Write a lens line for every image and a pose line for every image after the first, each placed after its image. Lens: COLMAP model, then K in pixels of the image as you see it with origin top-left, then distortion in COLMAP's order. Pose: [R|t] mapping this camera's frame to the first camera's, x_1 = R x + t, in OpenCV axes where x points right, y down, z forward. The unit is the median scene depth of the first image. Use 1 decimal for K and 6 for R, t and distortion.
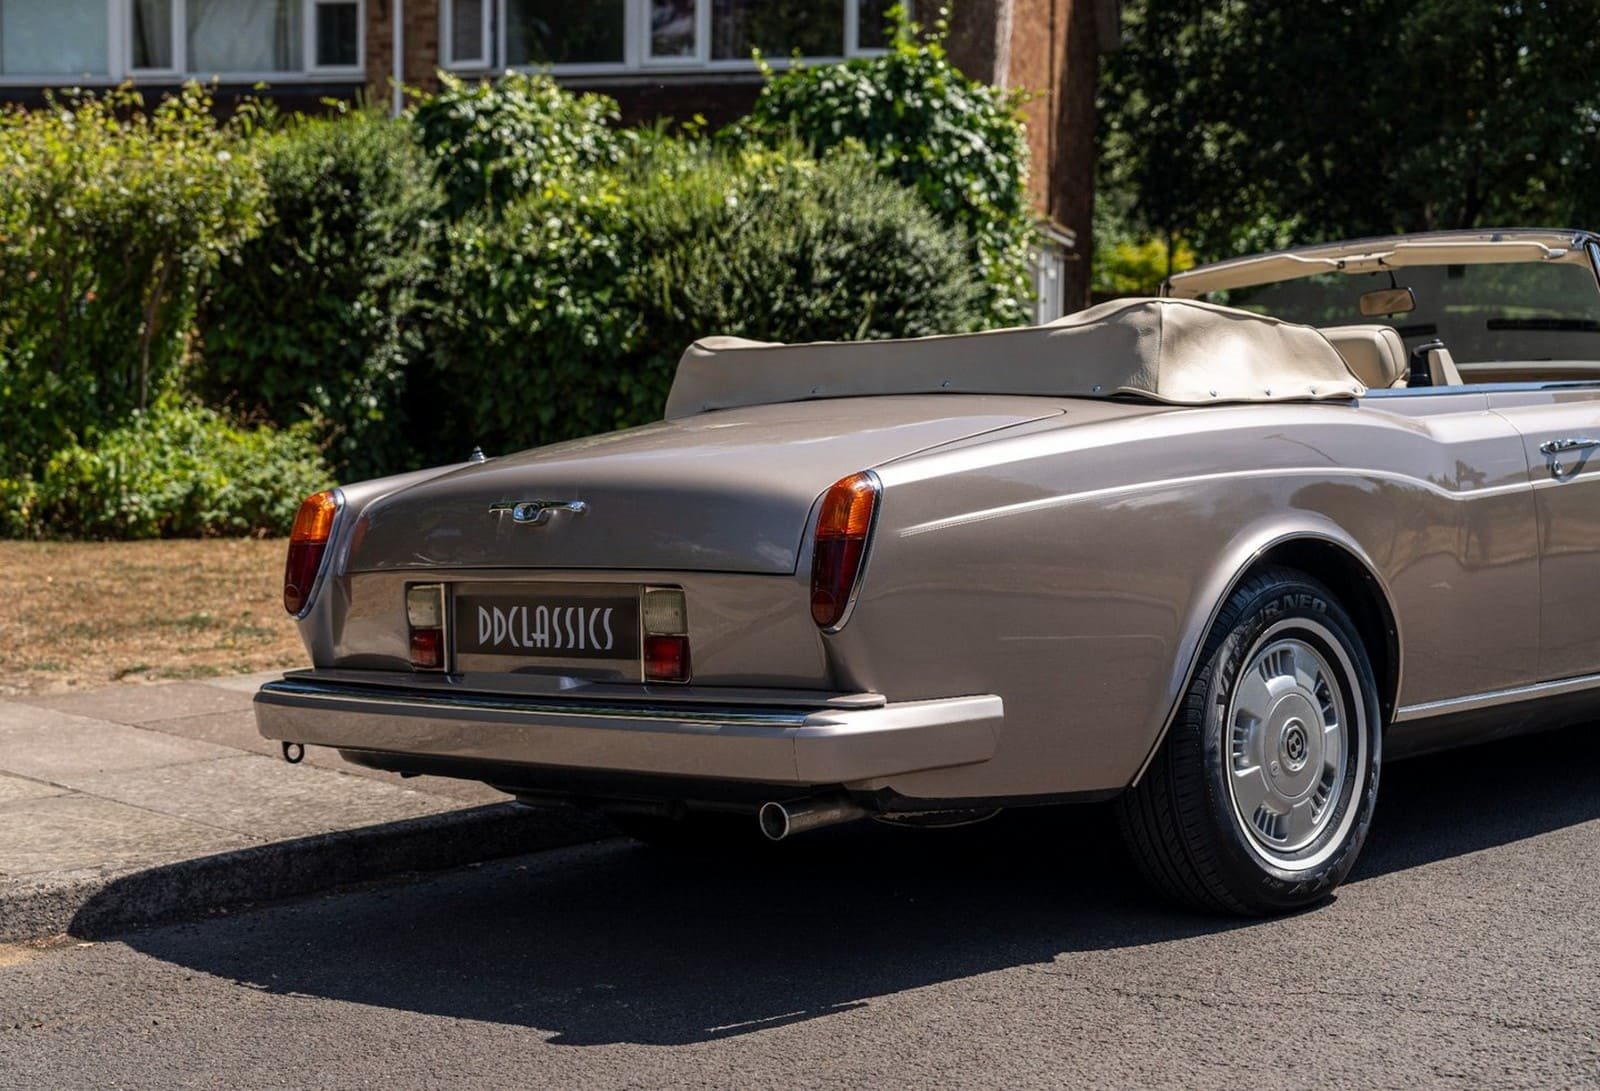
lens RADIAL K [[1863.3, 0, 800.0], [0, 1863.3, 545.5], [0, 0, 1]] dist [0.012941, -0.018608]
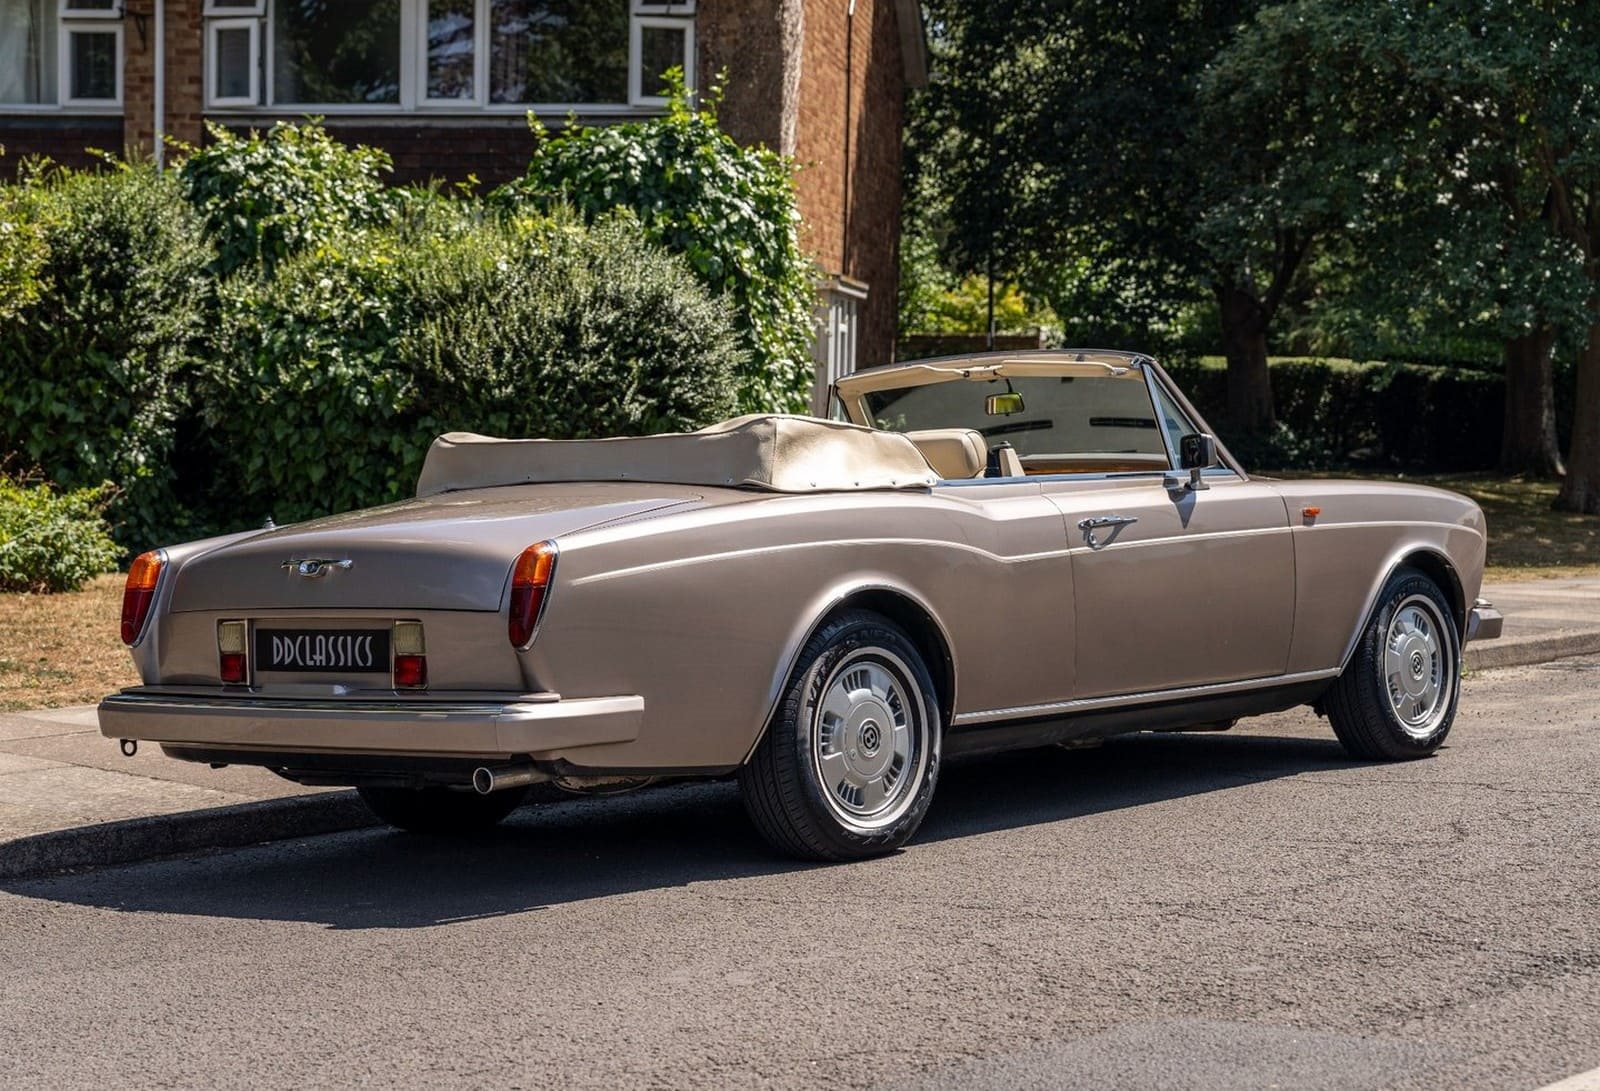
lens RADIAL K [[2374.6, 0, 820.9], [0, 2374.6, 616.5], [0, 0, 1]] dist [0.029658, -0.019676]
pose [[0.997045, 0.003847, 0.076726, 0.037340], [-0.003839, 0.999993, -0.000252, 0.006753], [-0.076726, -0.000043, 0.997052, -0.305377]]
